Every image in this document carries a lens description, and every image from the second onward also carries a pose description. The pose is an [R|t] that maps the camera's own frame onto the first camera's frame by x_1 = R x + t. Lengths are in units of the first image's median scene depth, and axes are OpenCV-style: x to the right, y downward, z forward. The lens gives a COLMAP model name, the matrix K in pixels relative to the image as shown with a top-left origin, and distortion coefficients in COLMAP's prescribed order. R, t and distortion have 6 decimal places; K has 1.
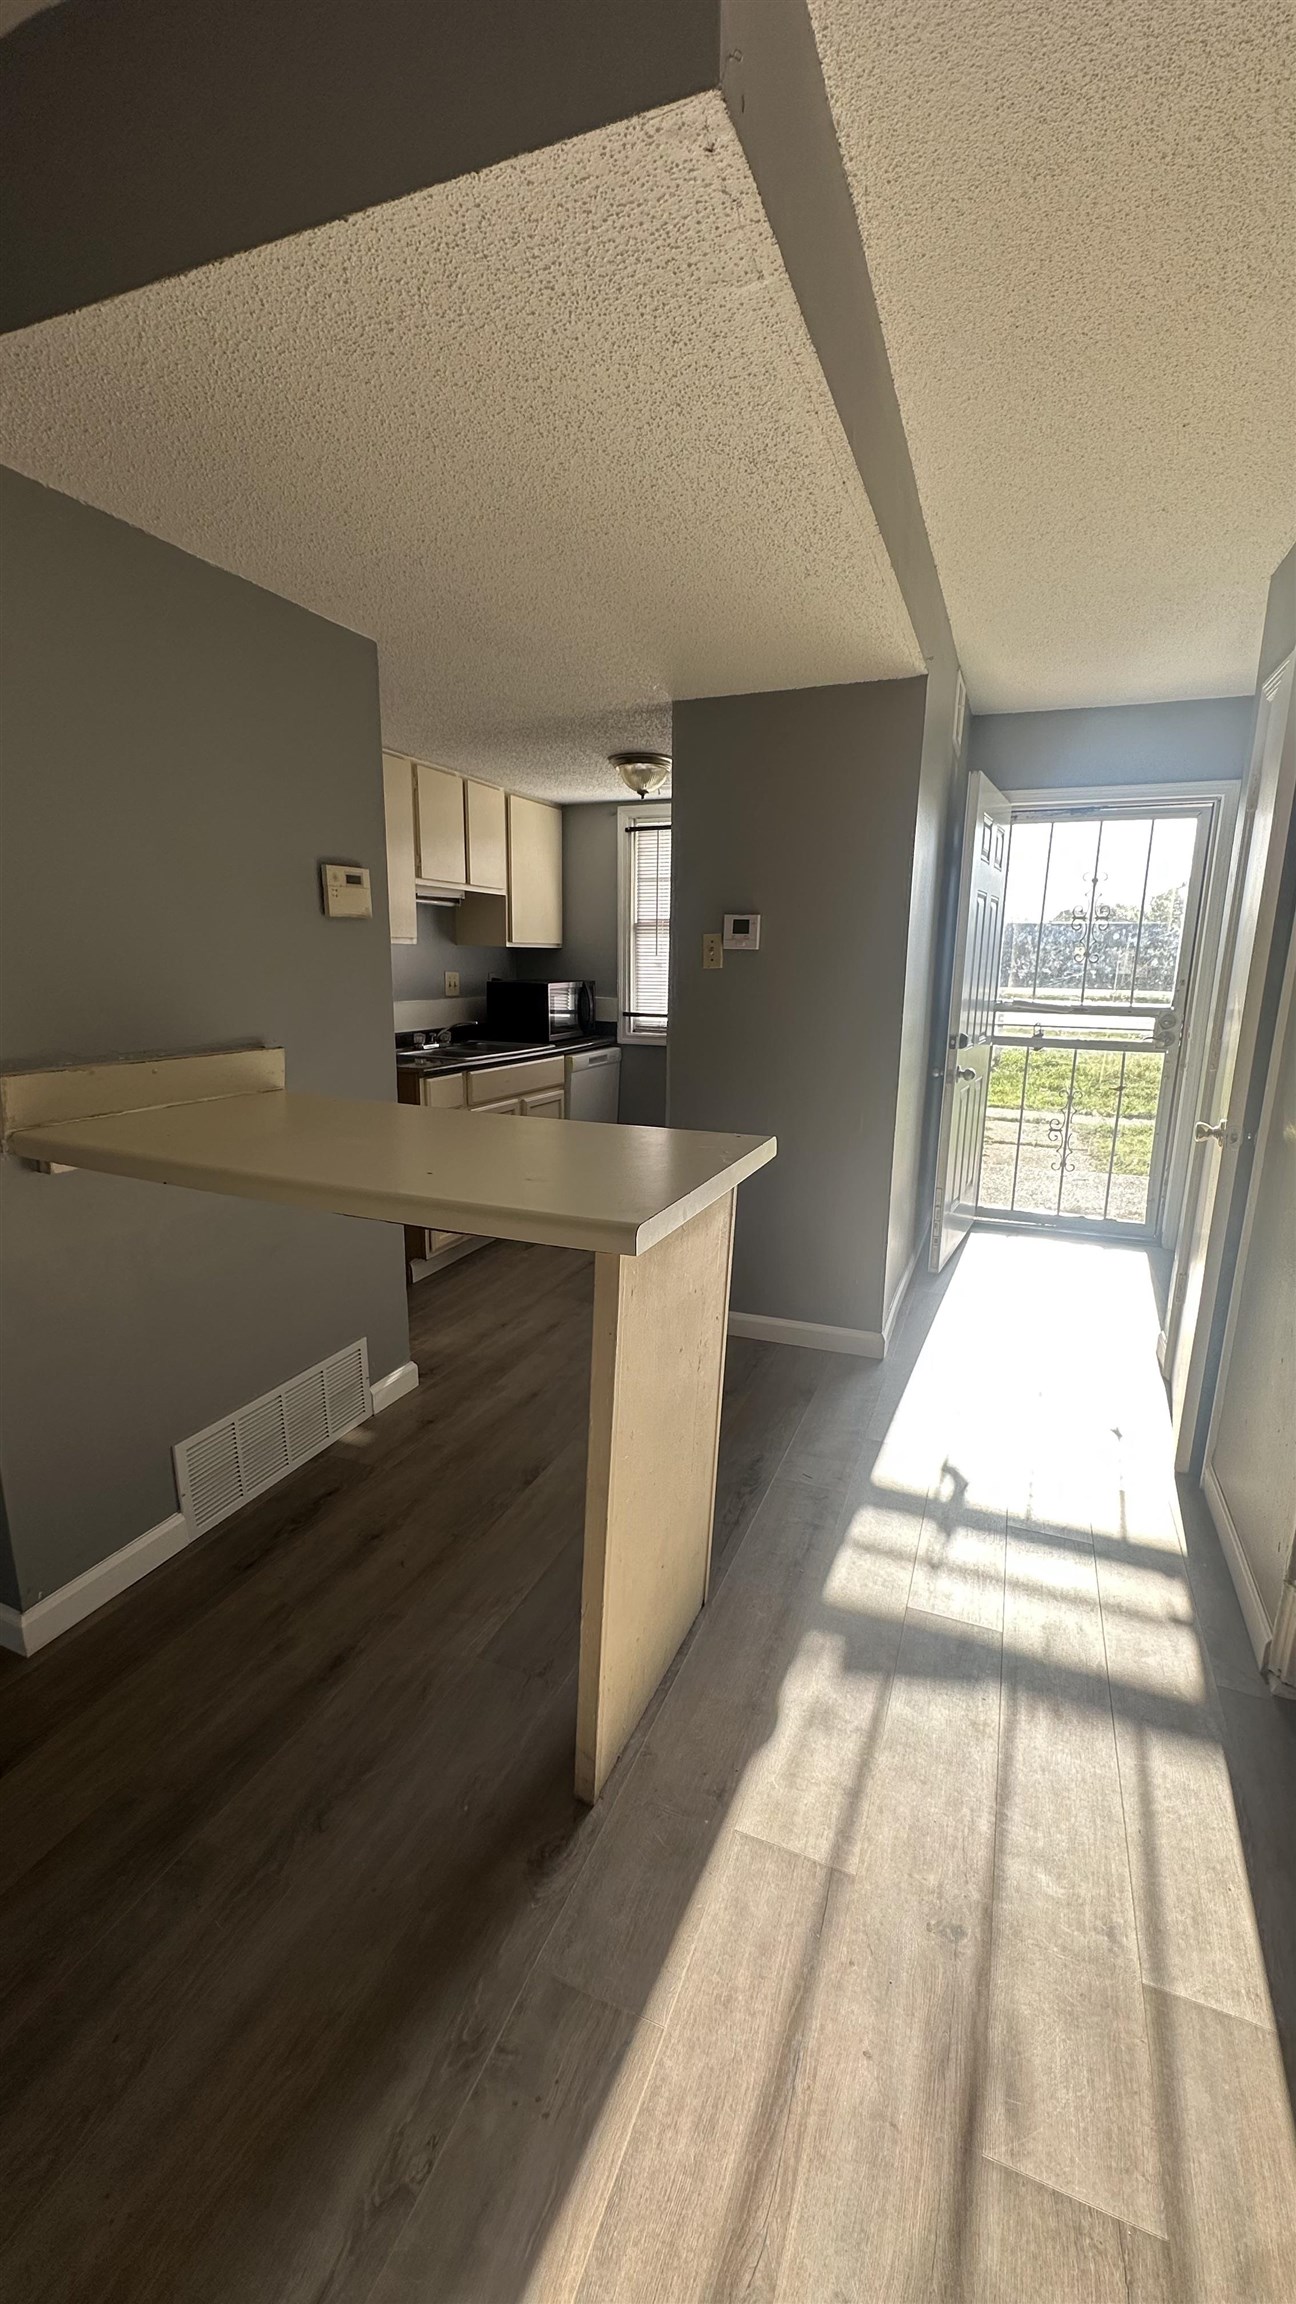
lens RADIAL K [[920.1, 0, 644.2], [0, 920.1, 1155.6], [0, 0, 1]] dist [-0.002756, -0.000758]
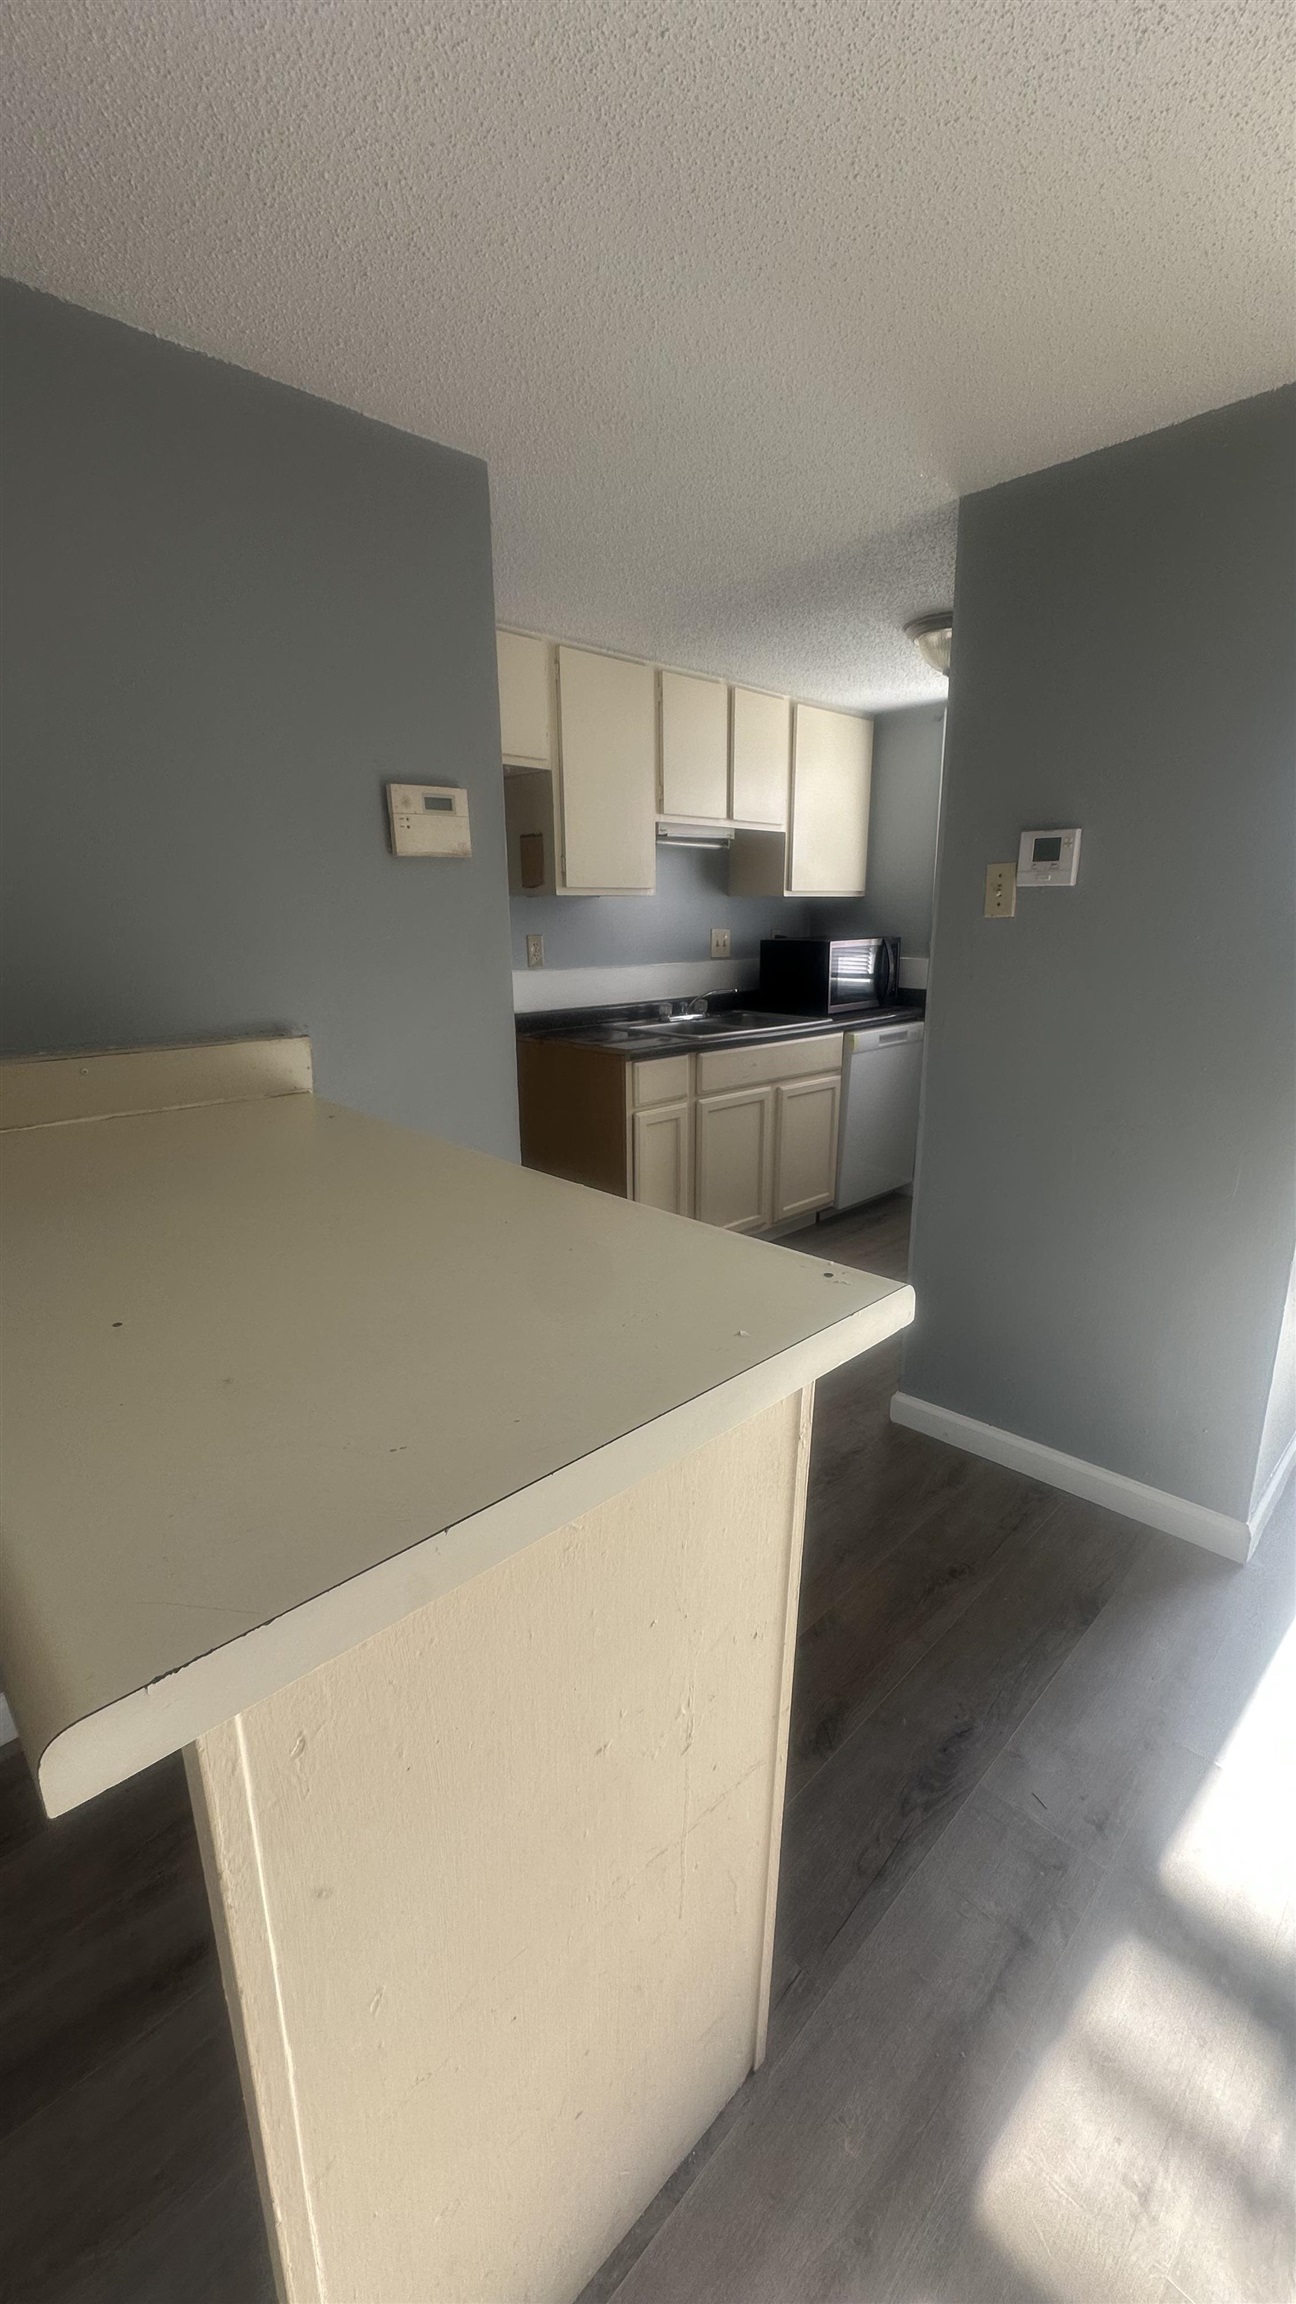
lens RADIAL K [[920.1, 0, 654.7], [0, 920.1, 1153.7], [0, 0, 1]] dist [-0.002756, -0.000758]
pose [[0.920800, 0.078042, -0.382148, 0.078001], [-0.061271, 0.996556, 0.055883, -0.040581], [0.385193, -0.028042, 0.922410, 0.209196]]
